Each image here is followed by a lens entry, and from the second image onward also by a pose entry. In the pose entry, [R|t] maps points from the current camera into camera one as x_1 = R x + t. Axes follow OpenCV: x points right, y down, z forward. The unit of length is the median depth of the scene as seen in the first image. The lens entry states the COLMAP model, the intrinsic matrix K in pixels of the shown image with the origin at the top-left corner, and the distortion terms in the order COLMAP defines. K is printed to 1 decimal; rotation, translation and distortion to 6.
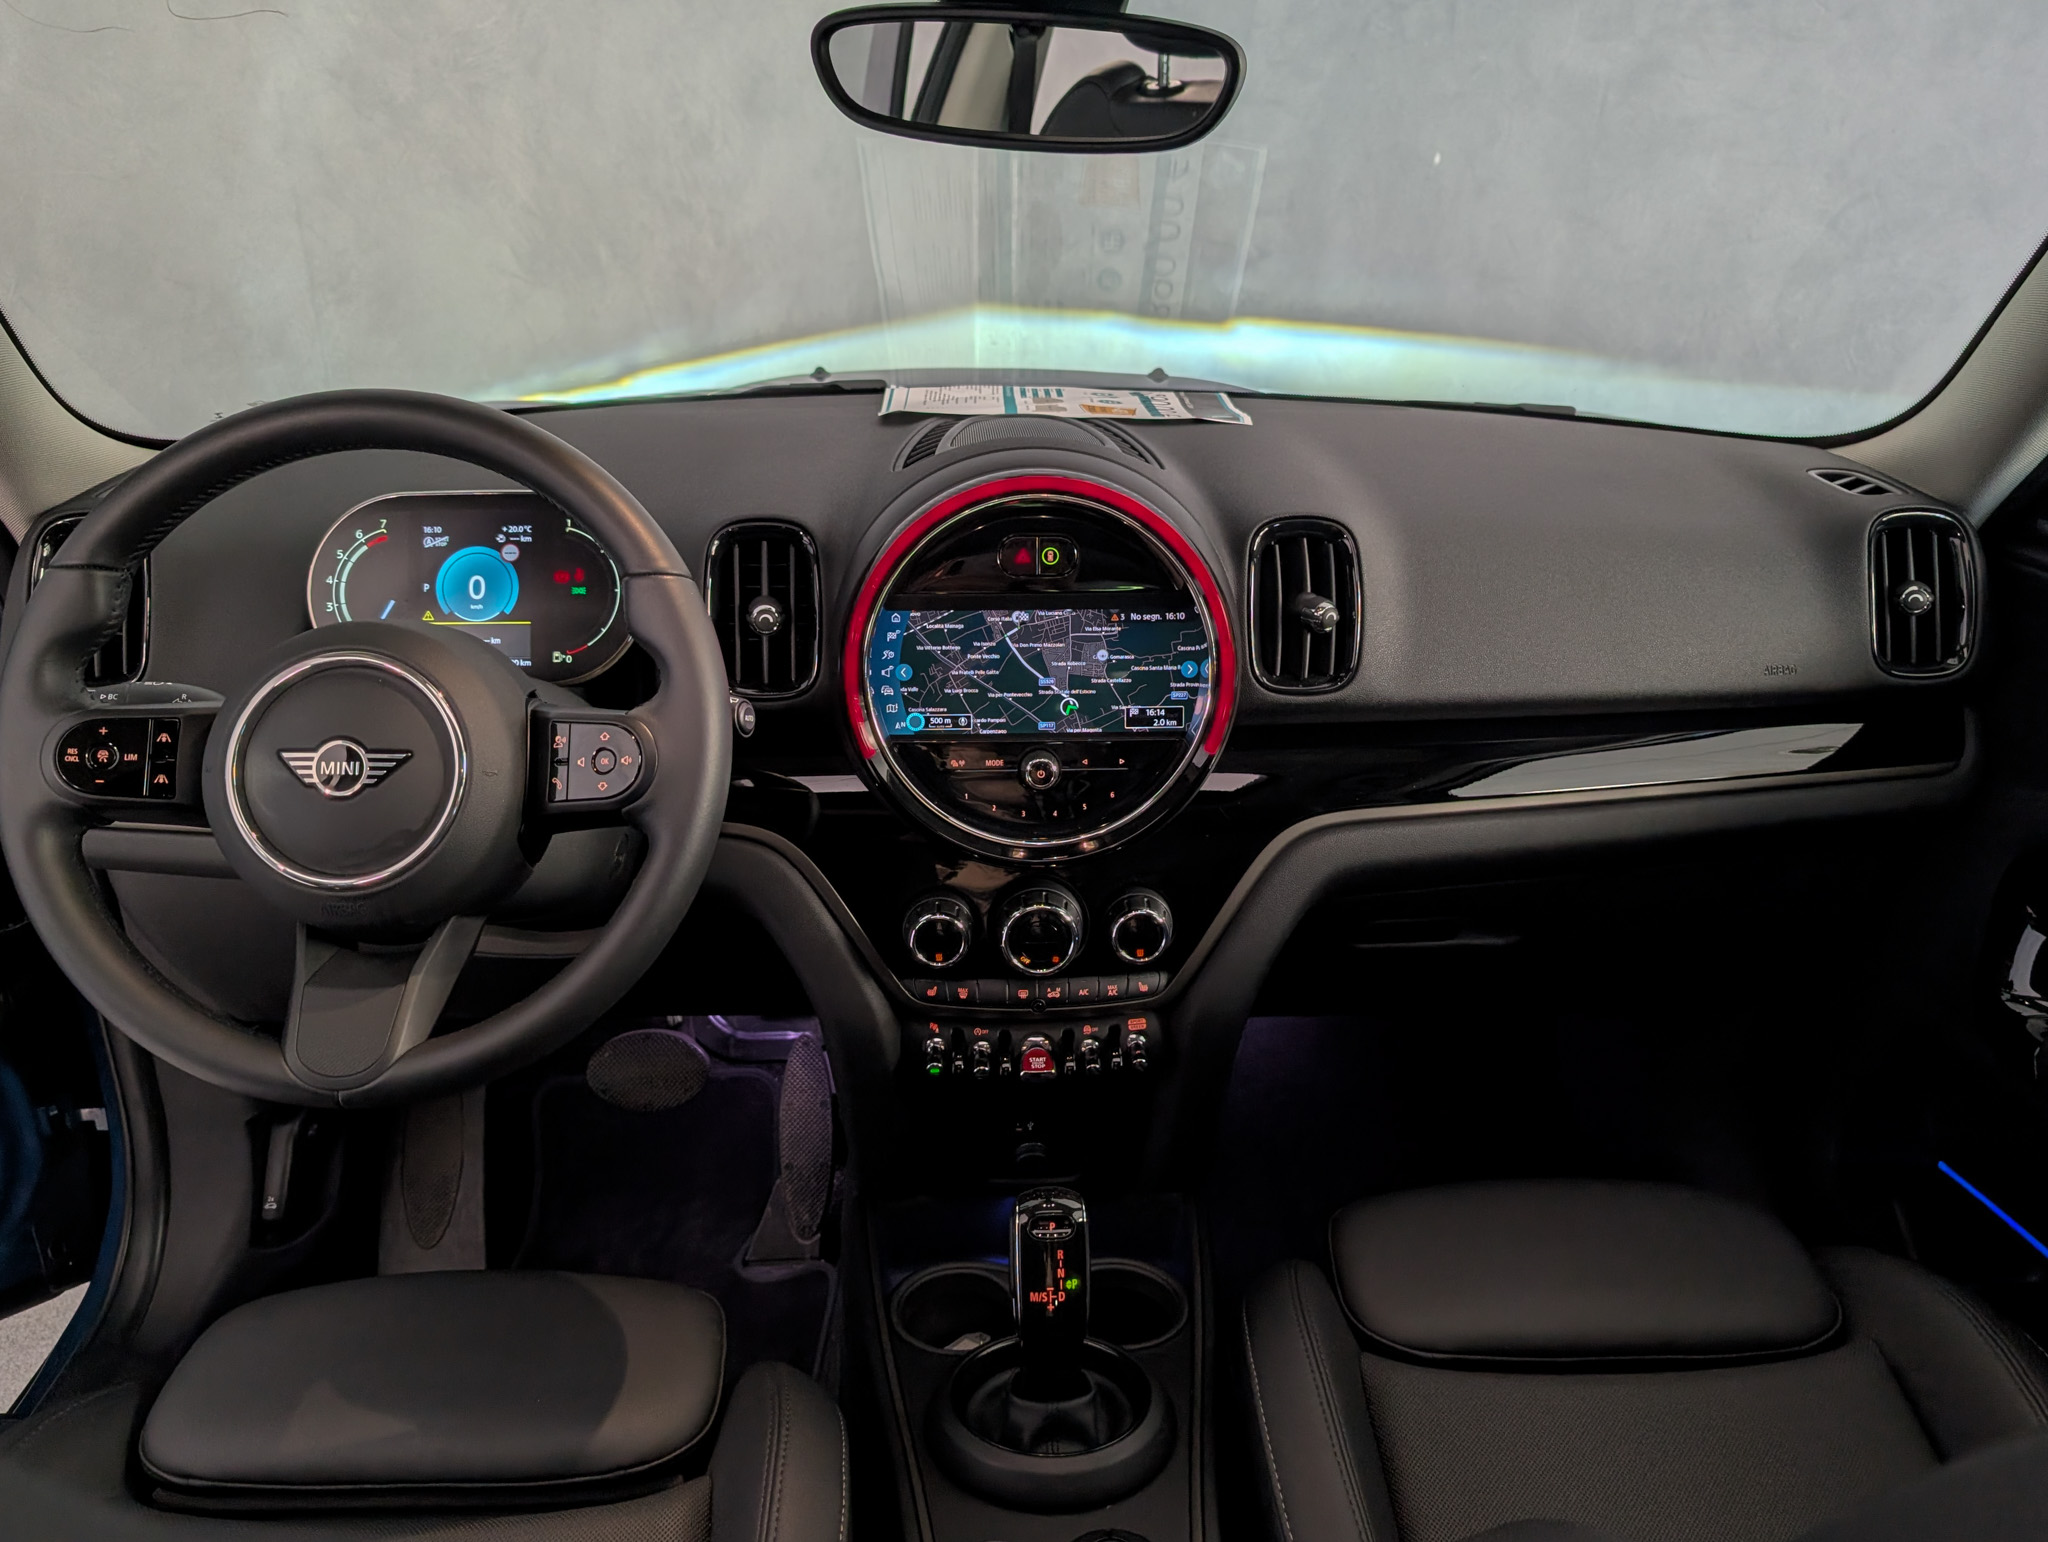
lens RADIAL K [[1520.2, 0, 1066.6], [0, 1520.2, 756.0], [0, 0, 1]] dist [0.011371, -0.018582]
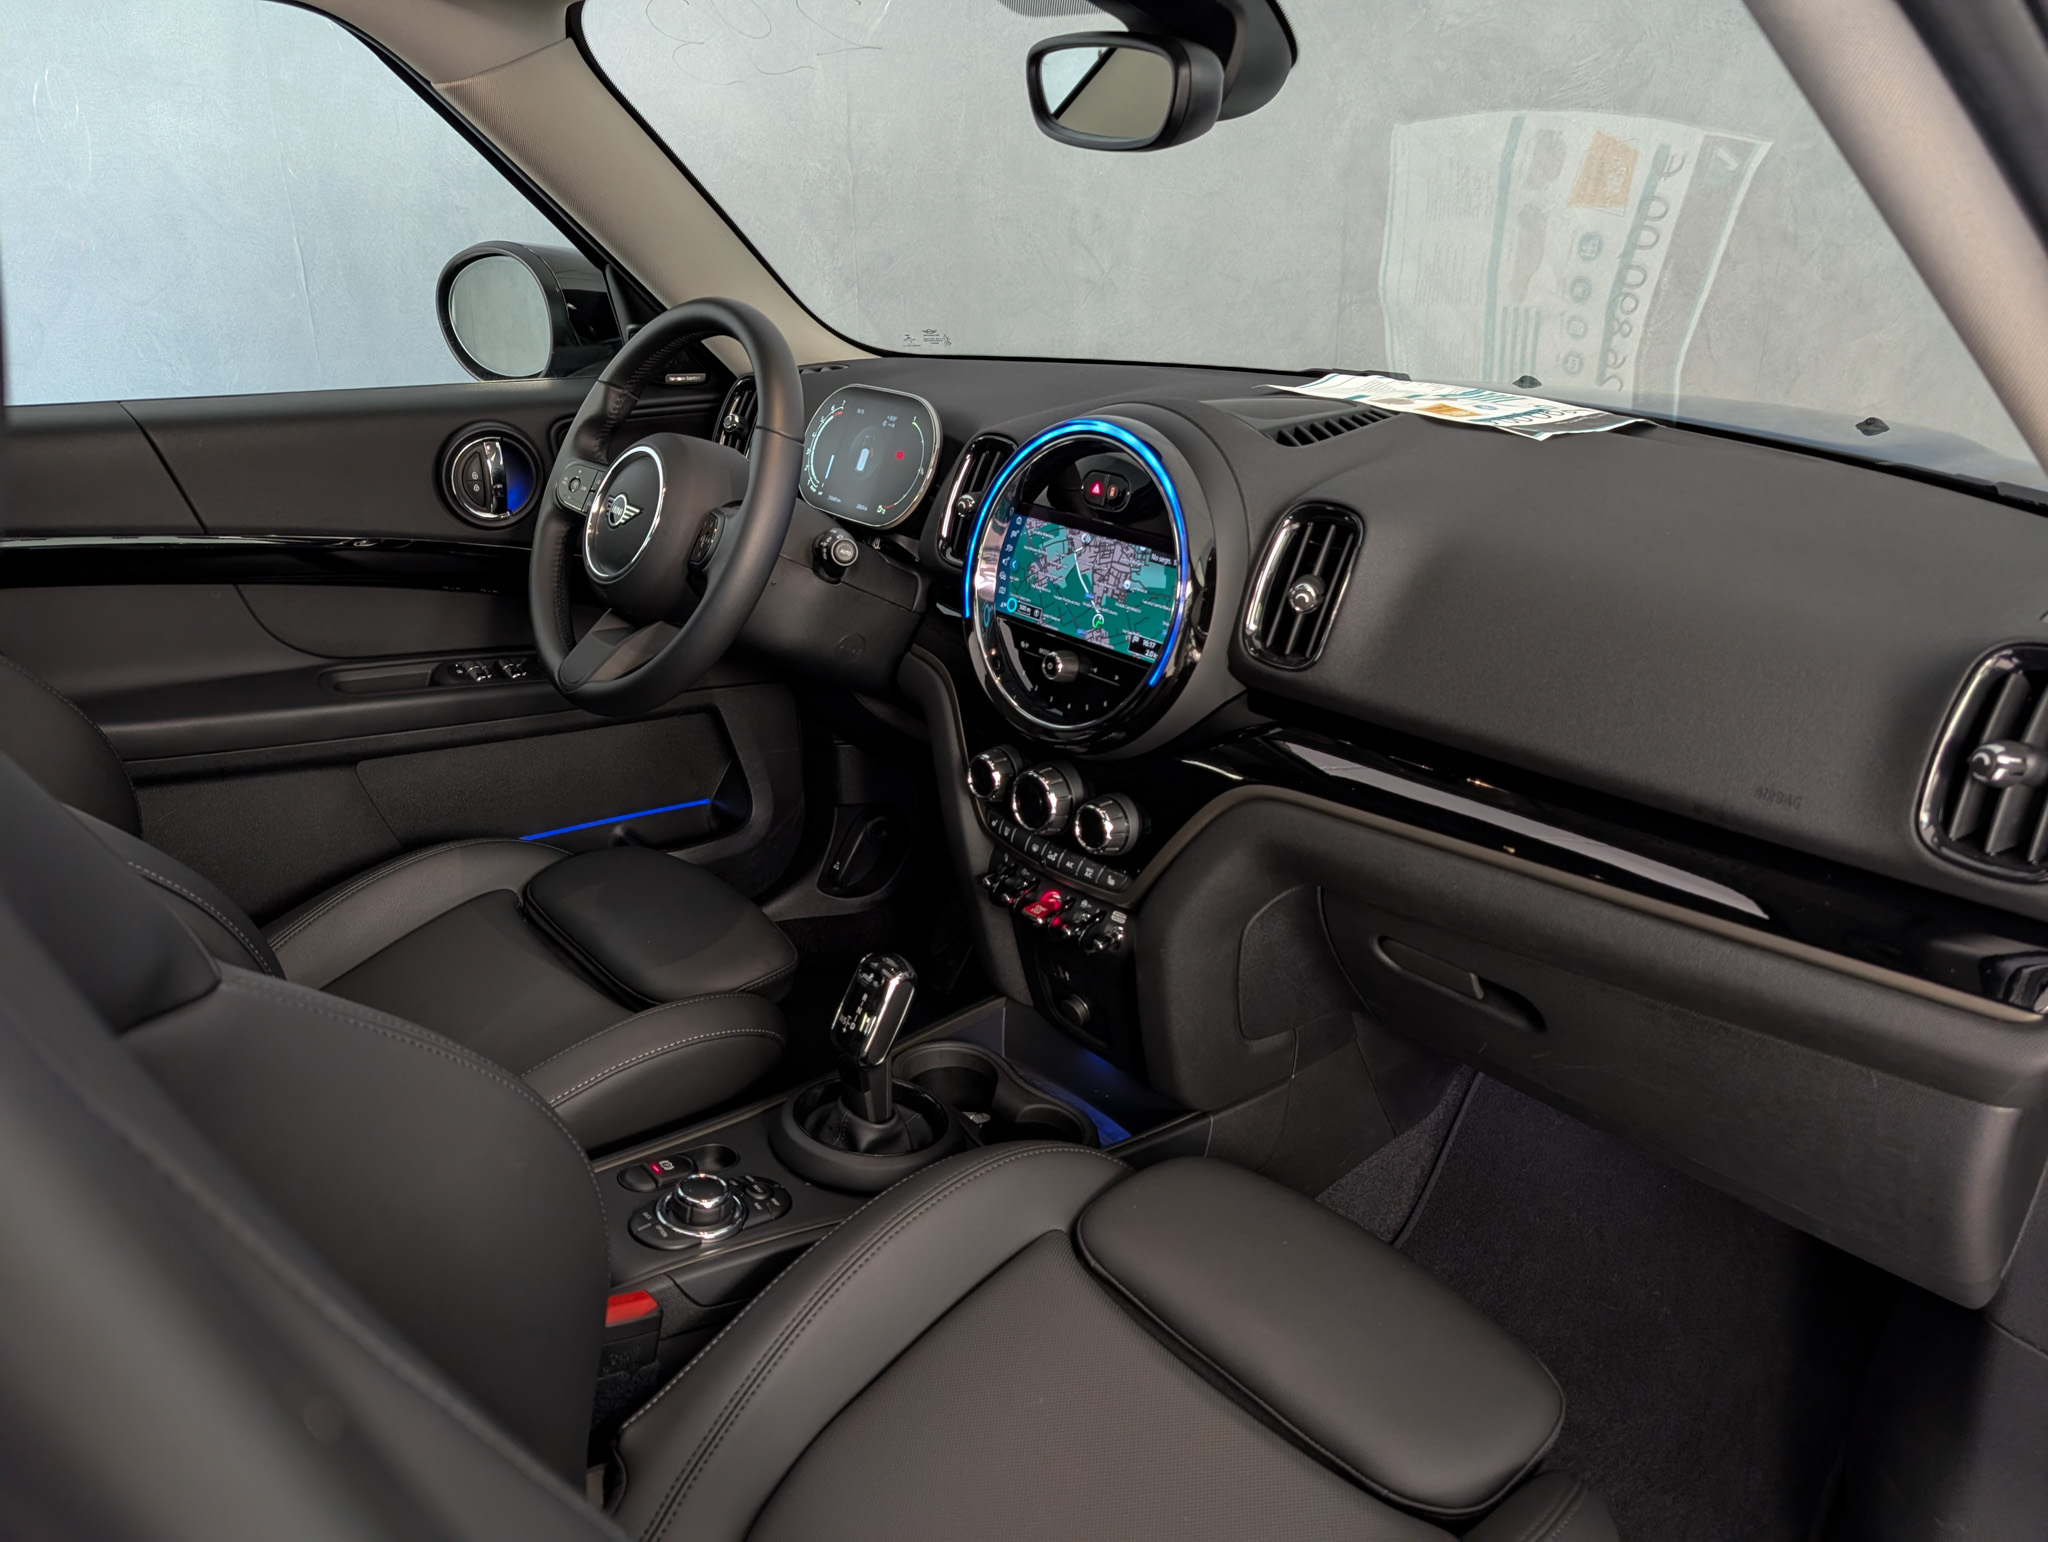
lens RADIAL K [[1520.2, 0, 1028.2], [0, 1520.2, 756.2], [0, 0, 1]] dist [0.011371, -0.018582]
pose [[0.580288, 0.282138, -0.763979, 0.885993], [-0.304162, 0.945276, 0.118061, -0.055798], [0.755481, 0.163864, 0.634348, 0.241886]]
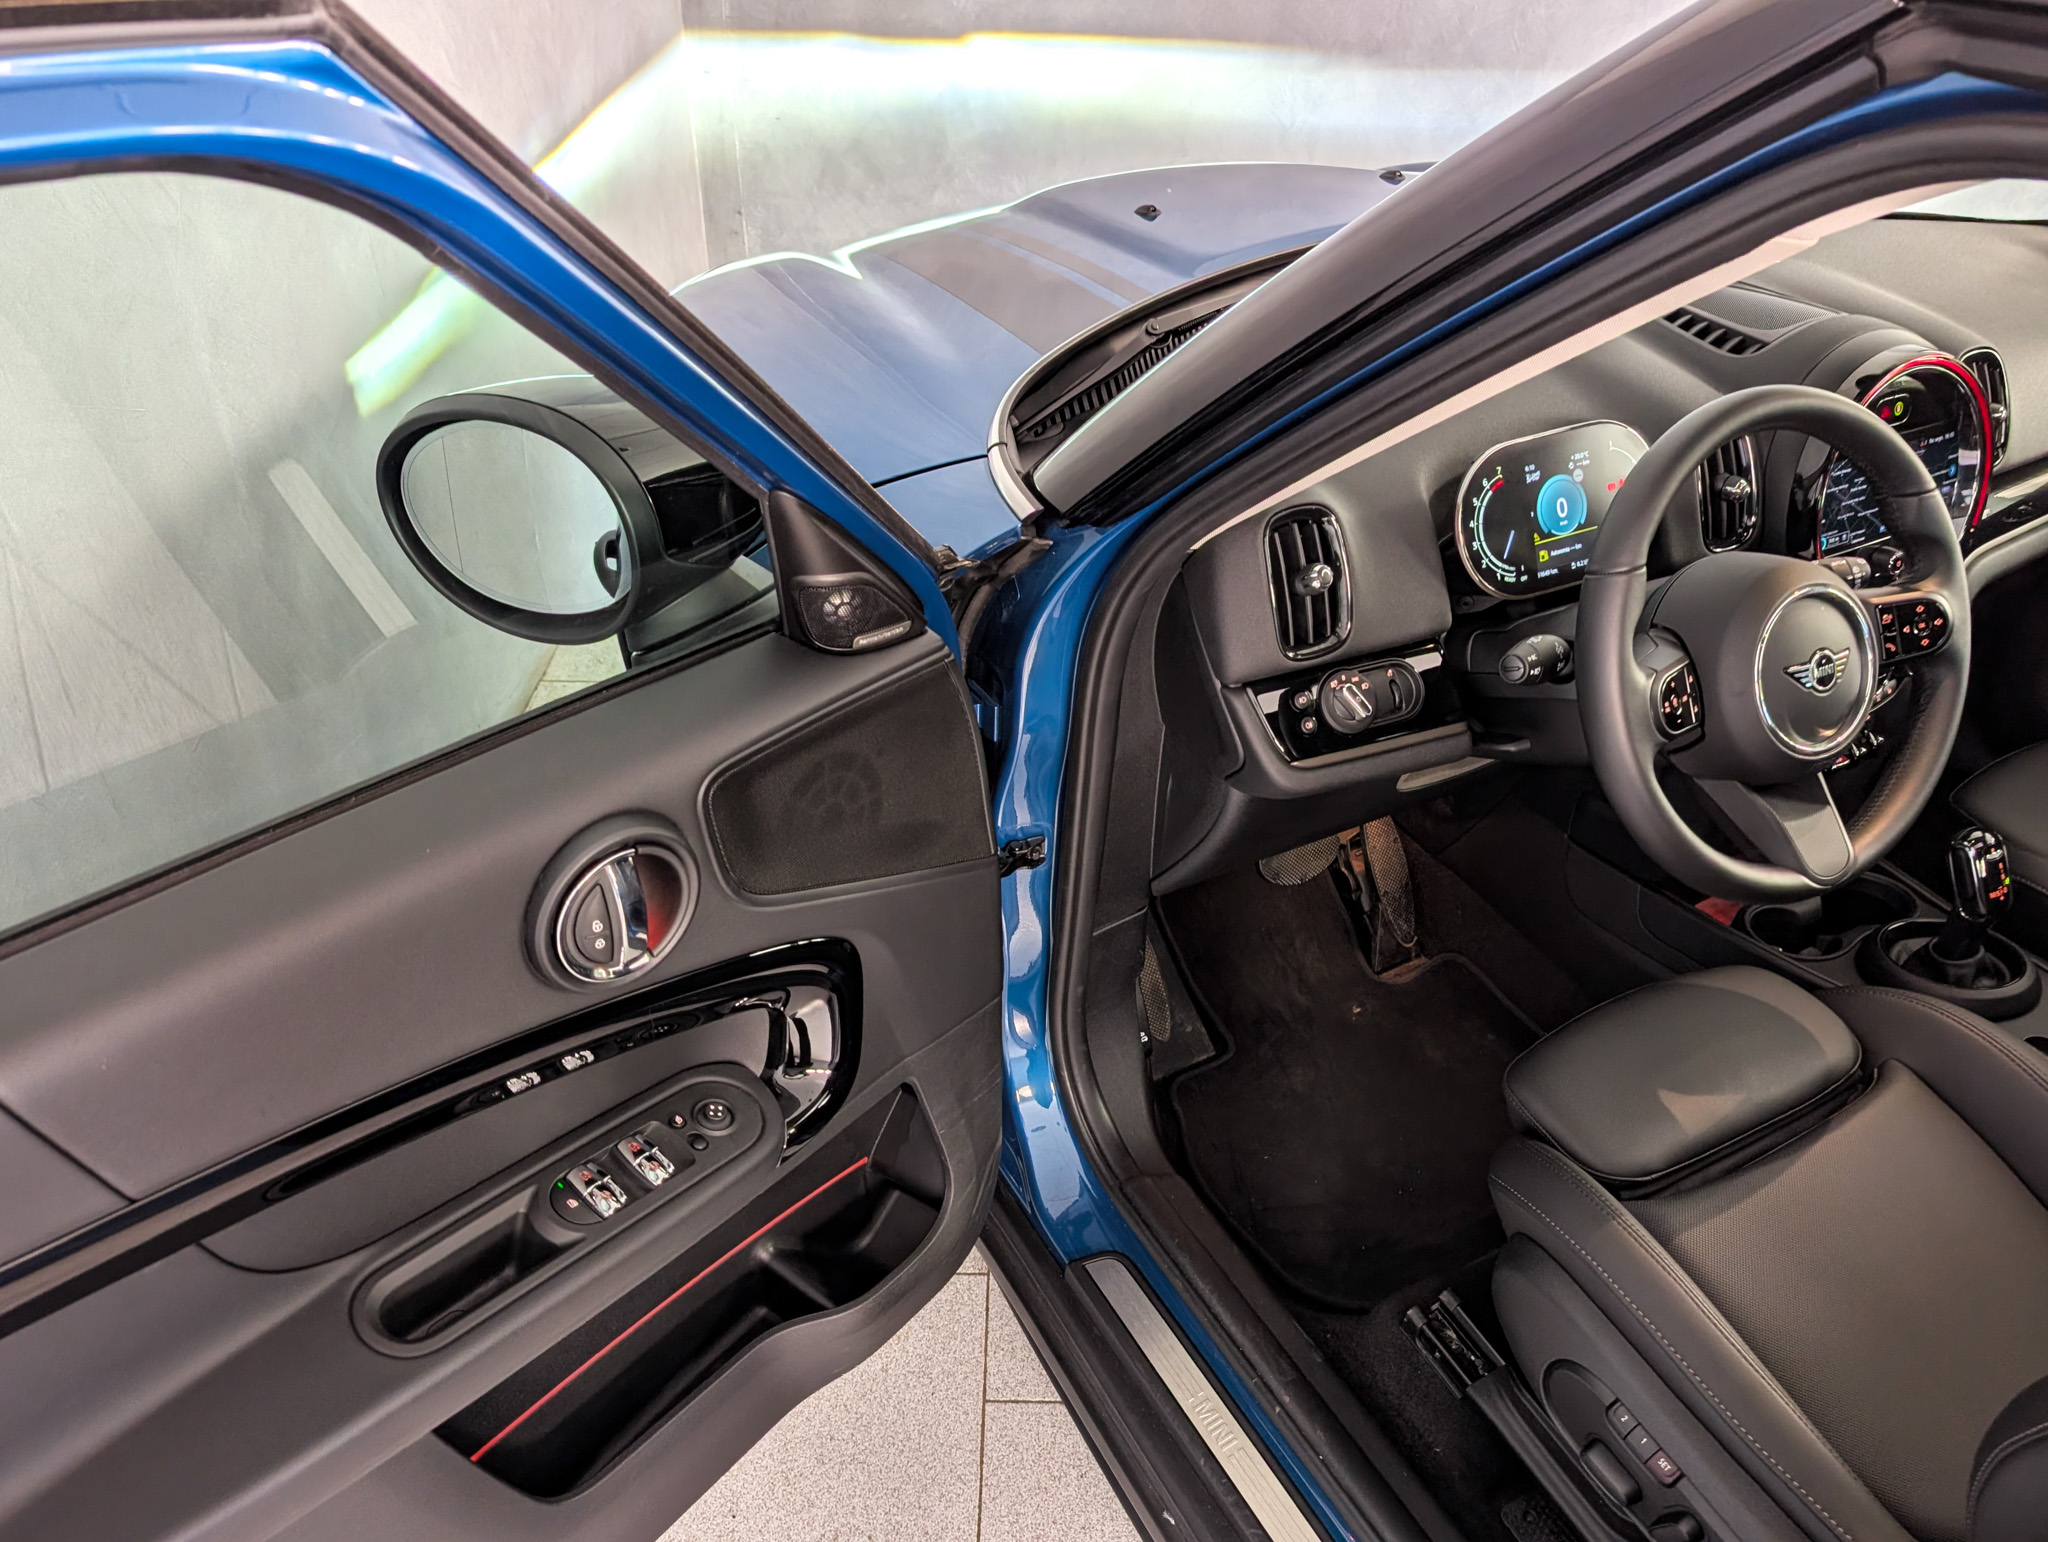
lens RADIAL K [[1520.2, 0, 1010.7], [0, 1520.2, 778.7], [0, 0, 1]] dist [0.011371, -0.018582]
pose [[0.904020, -0.246902, 0.348979, -1.318408], [0.159276, 0.952105, 0.261013, -0.303769], [-0.396709, -0.180378, 0.900048, -0.005790]]
